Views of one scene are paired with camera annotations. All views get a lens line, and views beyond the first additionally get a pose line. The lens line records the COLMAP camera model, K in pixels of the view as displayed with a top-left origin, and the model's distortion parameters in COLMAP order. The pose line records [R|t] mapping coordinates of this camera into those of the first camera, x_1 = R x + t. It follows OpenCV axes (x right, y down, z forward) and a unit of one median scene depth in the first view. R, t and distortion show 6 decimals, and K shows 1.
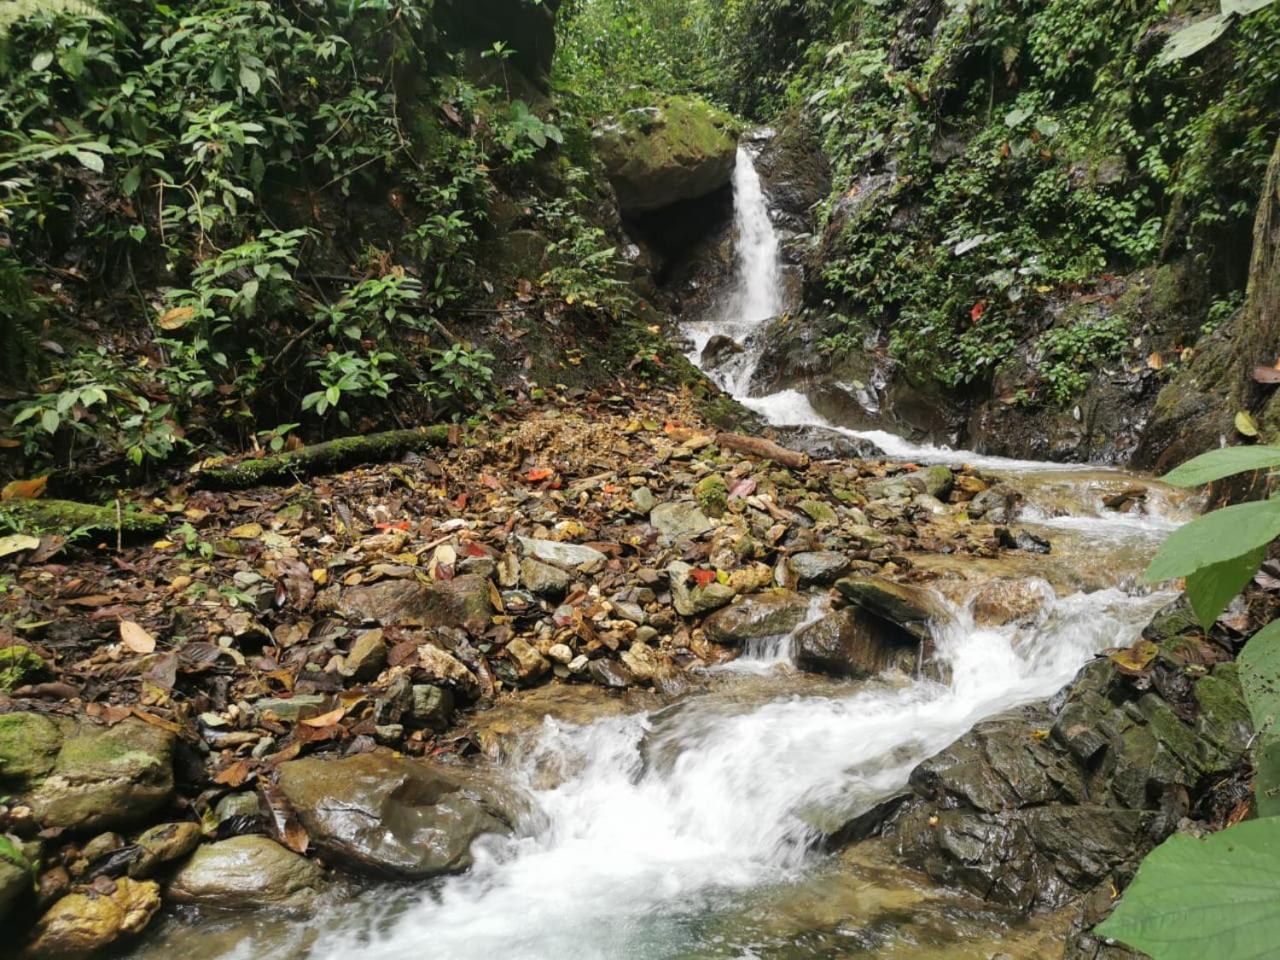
lens RADIAL K [[998.5, 0, 633.0], [0, 998.5, 491.4], [0, 0, 1]] dist [0.055581, -0.046567]
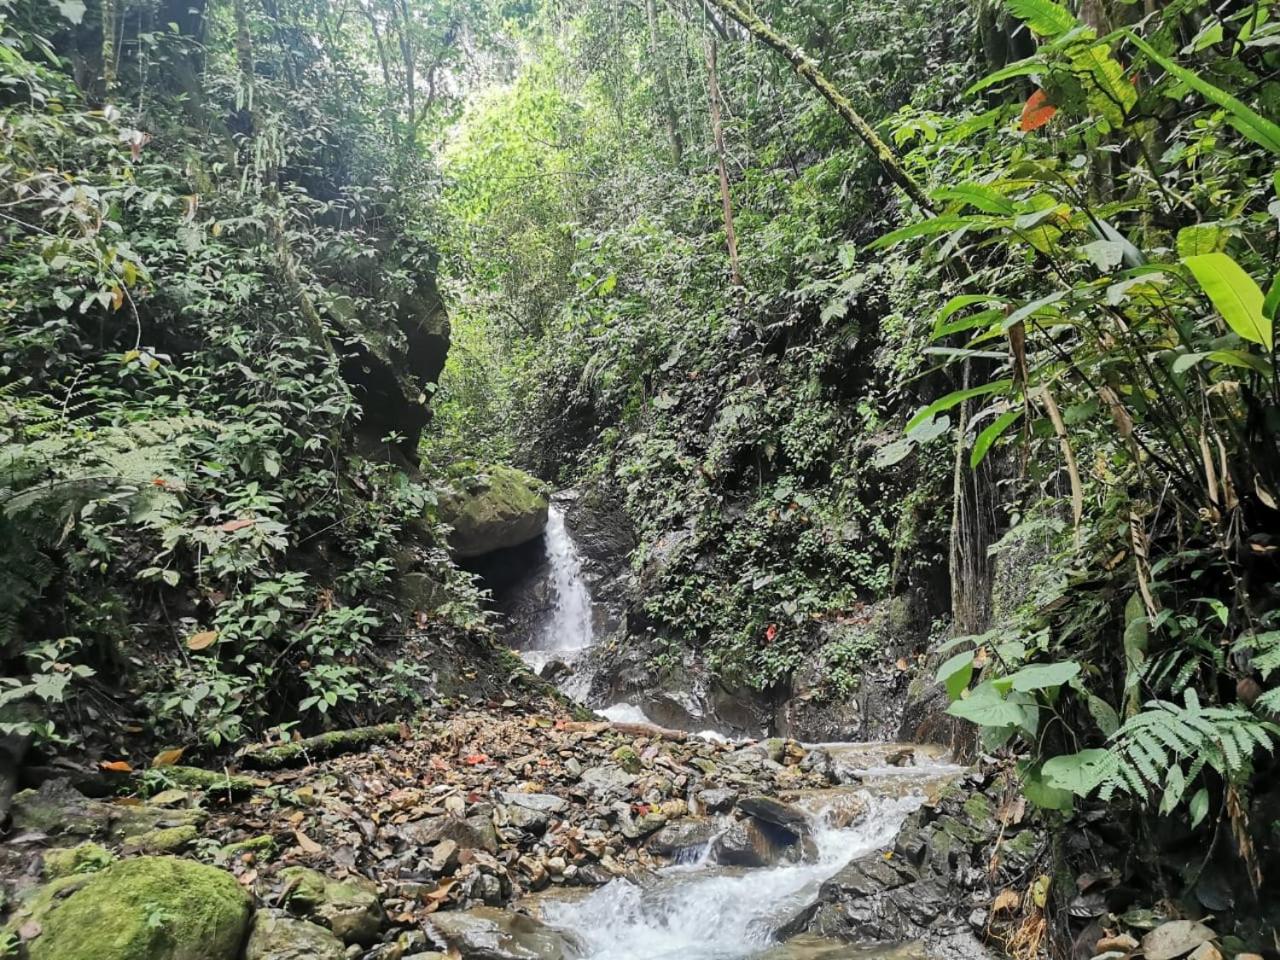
lens RADIAL K [[998.5, 0, 639.3], [0, 998.5, 489.0], [0, 0, 1]] dist [0.055581, -0.046567]
pose [[0.972092, 0.015718, 0.234072, -0.165709], [0.063568, 0.942779, -0.327302, 0.075423], [-0.225823, 0.333047, 0.915469, -0.268103]]
